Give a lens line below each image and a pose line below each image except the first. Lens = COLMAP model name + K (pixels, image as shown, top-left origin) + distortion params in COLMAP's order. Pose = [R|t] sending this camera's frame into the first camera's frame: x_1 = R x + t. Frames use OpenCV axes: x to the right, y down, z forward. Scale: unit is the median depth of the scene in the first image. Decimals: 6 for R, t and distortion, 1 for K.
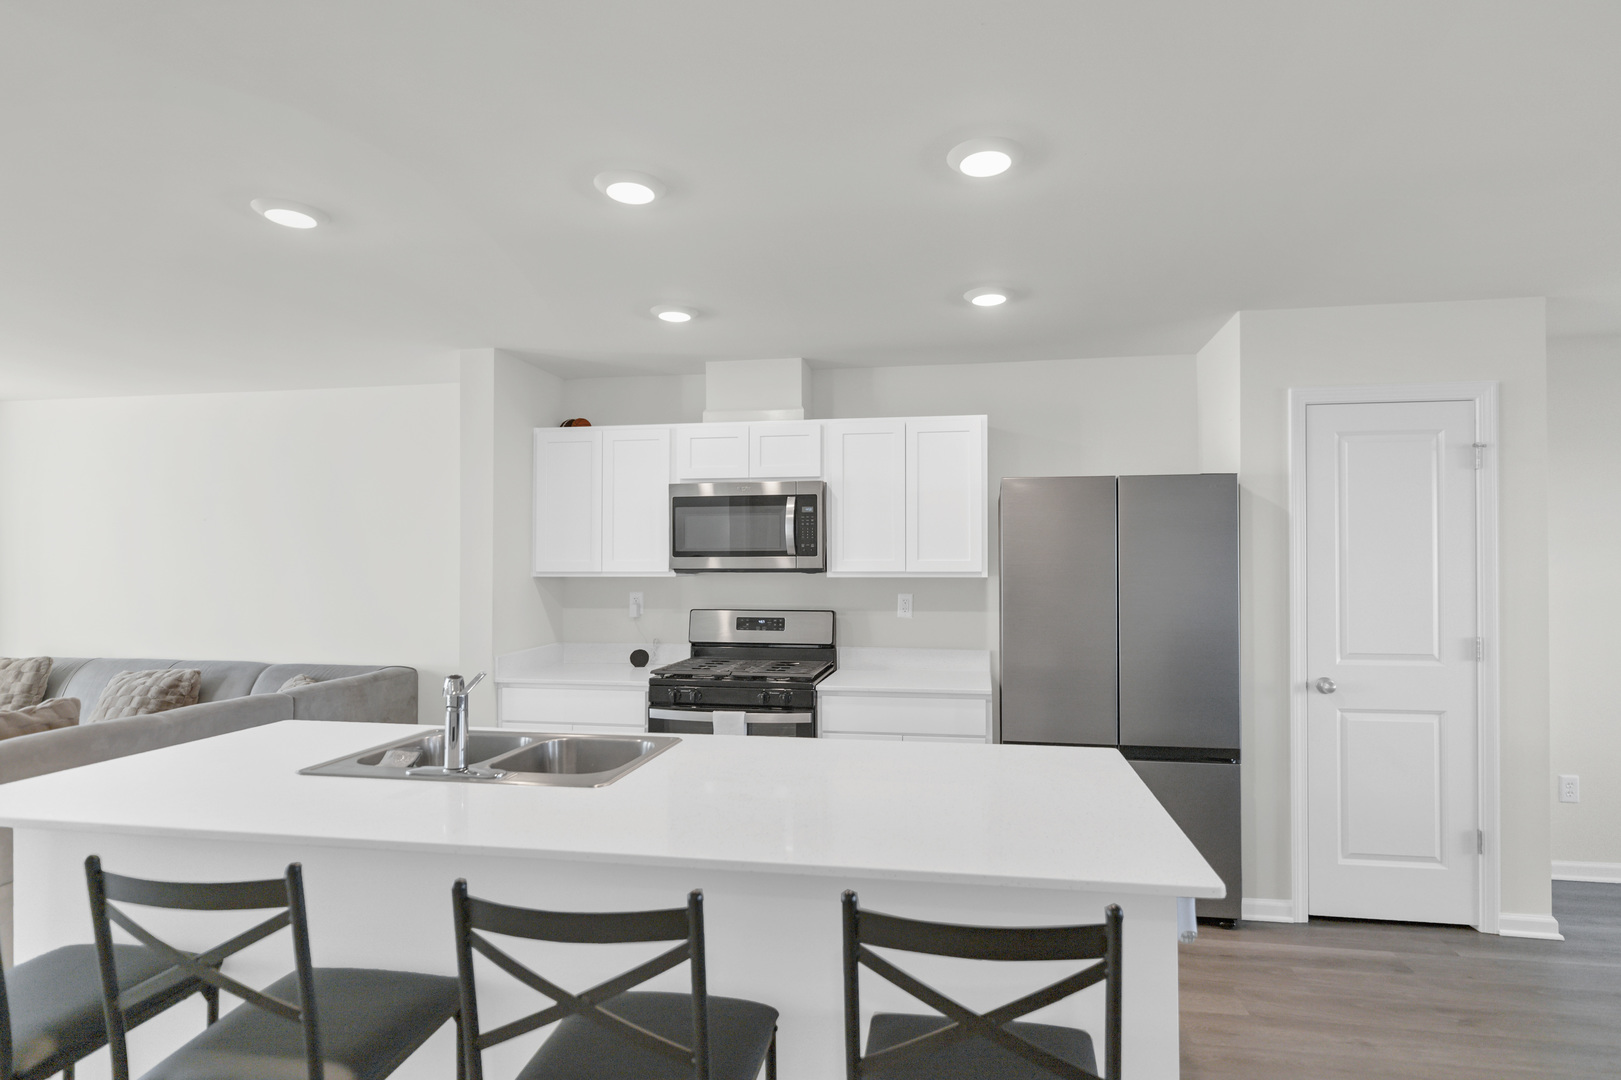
lens RADIAL K [[825.0, 0, 828.0], [0, 825.0, 551.3], [0, 0, 1]] dist [0.000366, -0.000040]
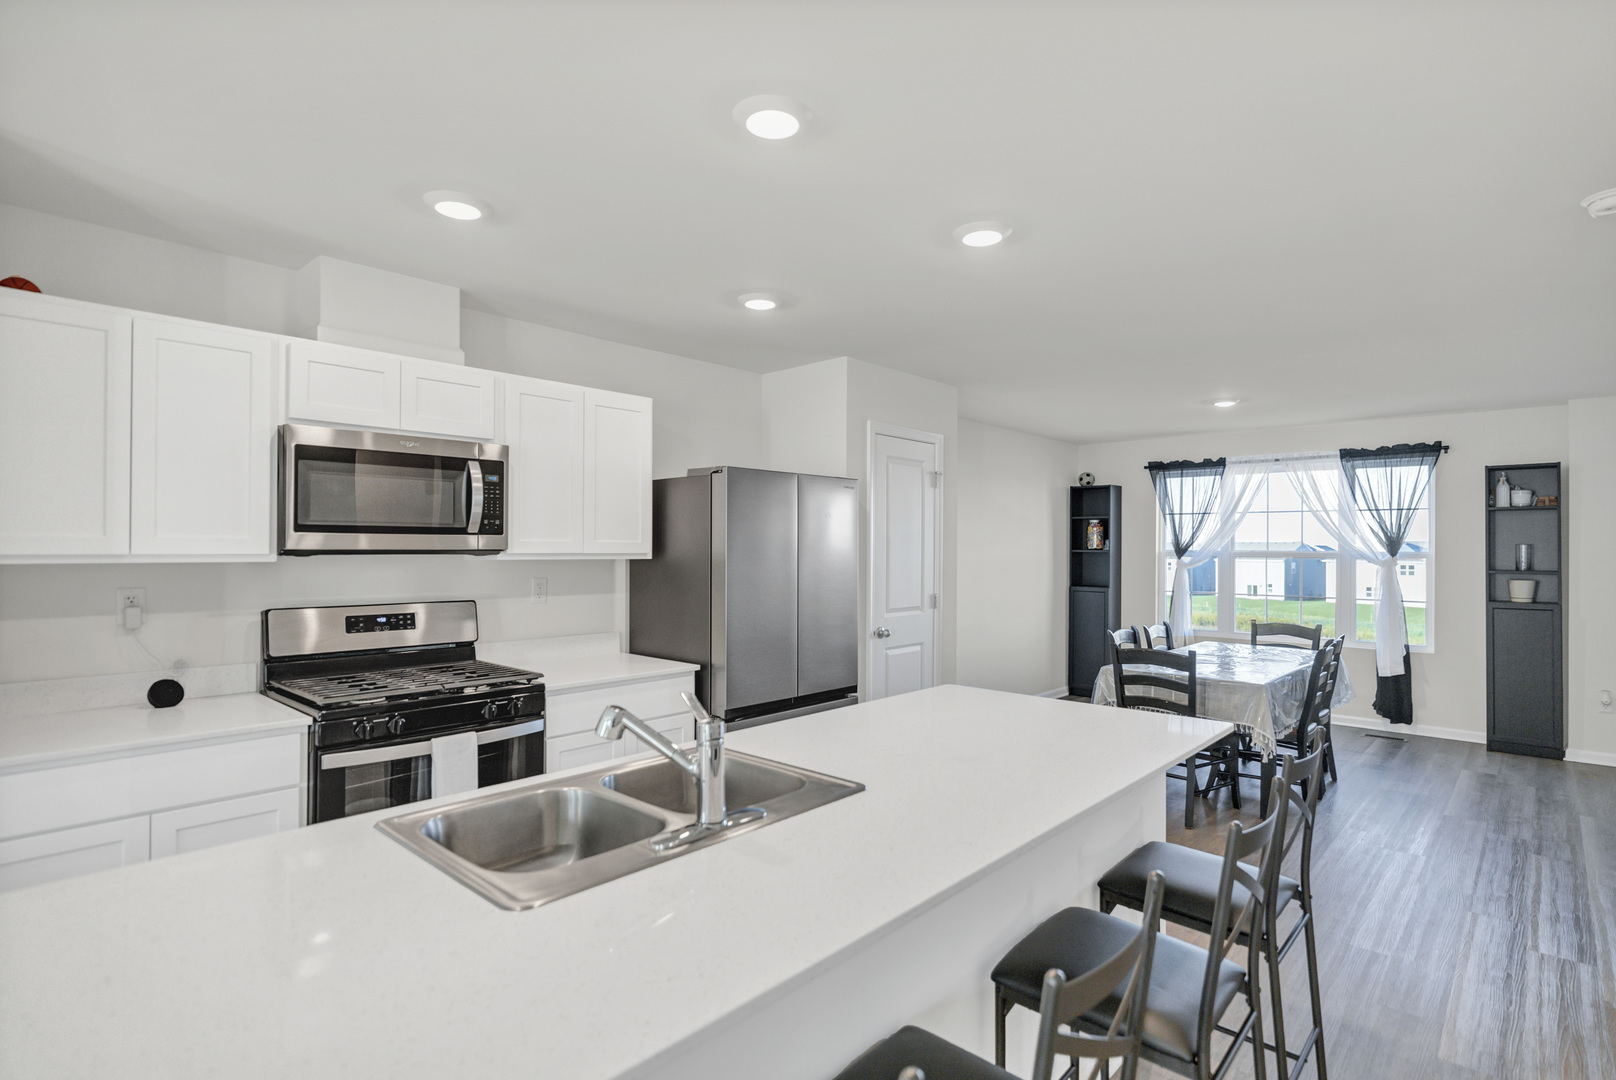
lens RADIAL K [[822.5, 0, 825.4], [0, 822.5, 551.3], [0, 0, 1]] dist [0.000366, -0.000040]
pose [[0.520823, -0.000775, 0.853664, -0.543166], [-0.023166, 0.999618, 0.015041, 0.001939], [-0.853350, -0.027609, 0.520607, 0.278776]]
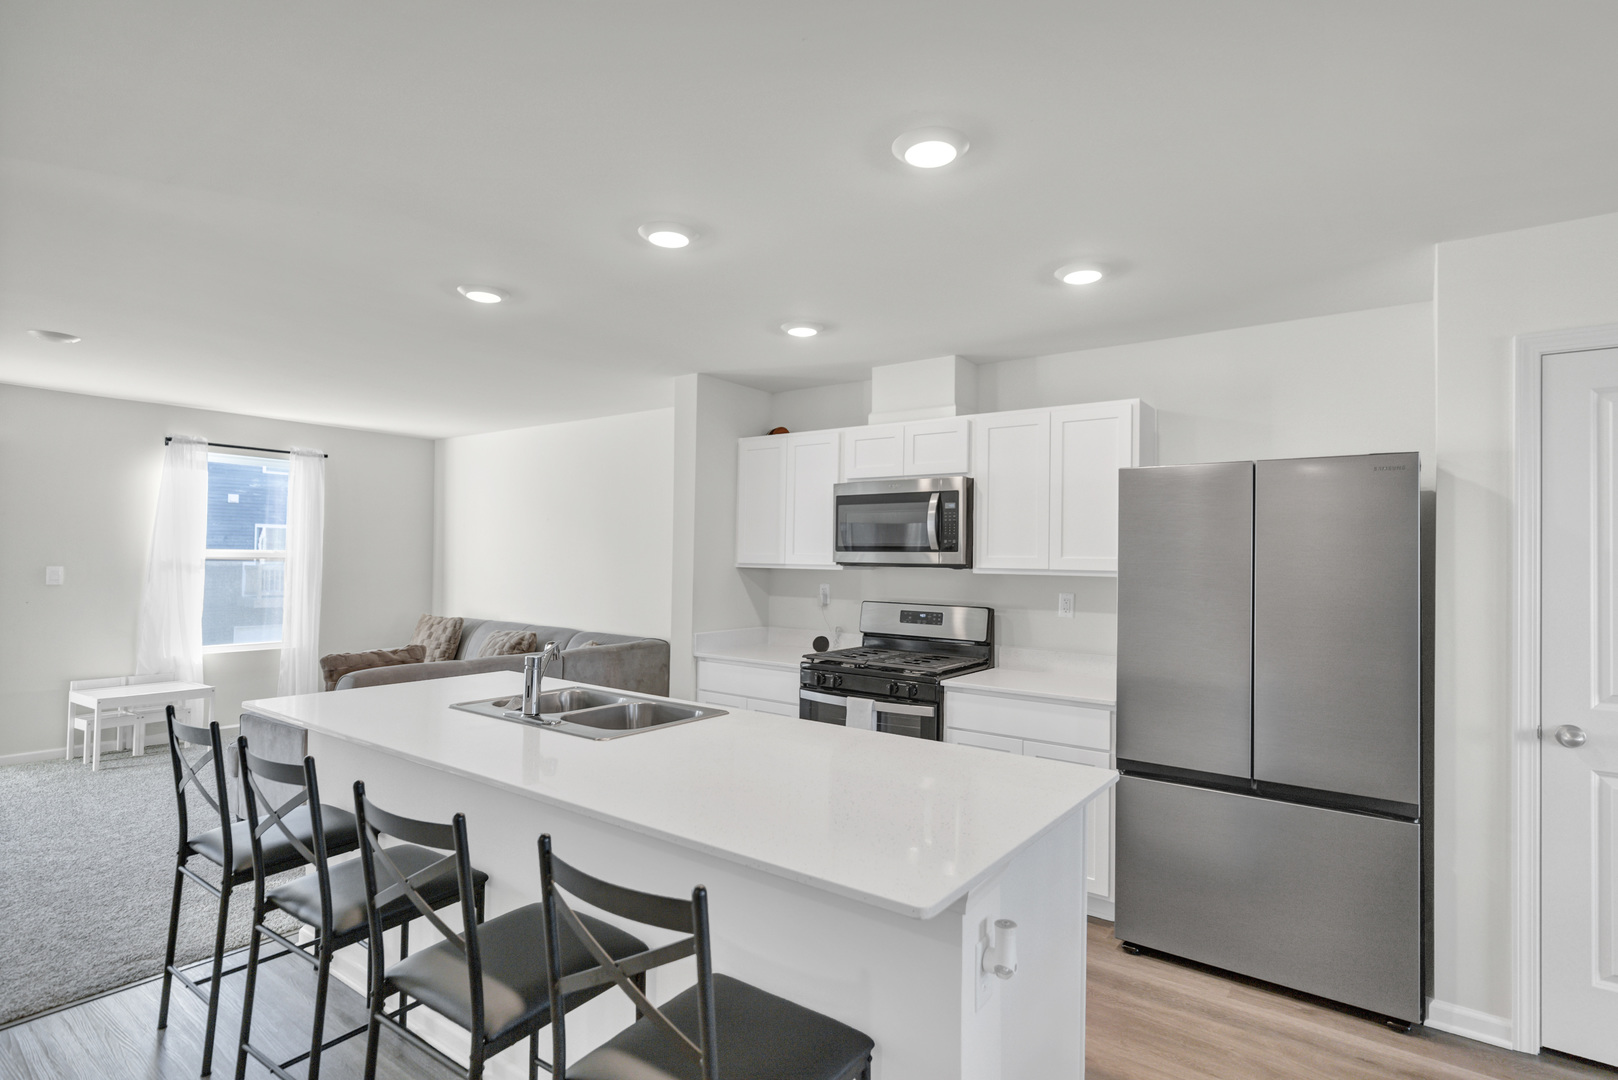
lens RADIAL K [[803.0, 0, 820.8], [0, 803.0, 541.9], [0, 0, 1]] dist [0.001313, 0.000585]
pose [[0.895369, 0.006065, -0.445284, 0.265041], [-0.009713, 0.999935, -0.005911, 0.001002], [0.445219, 0.009617, 0.895370, 0.053189]]
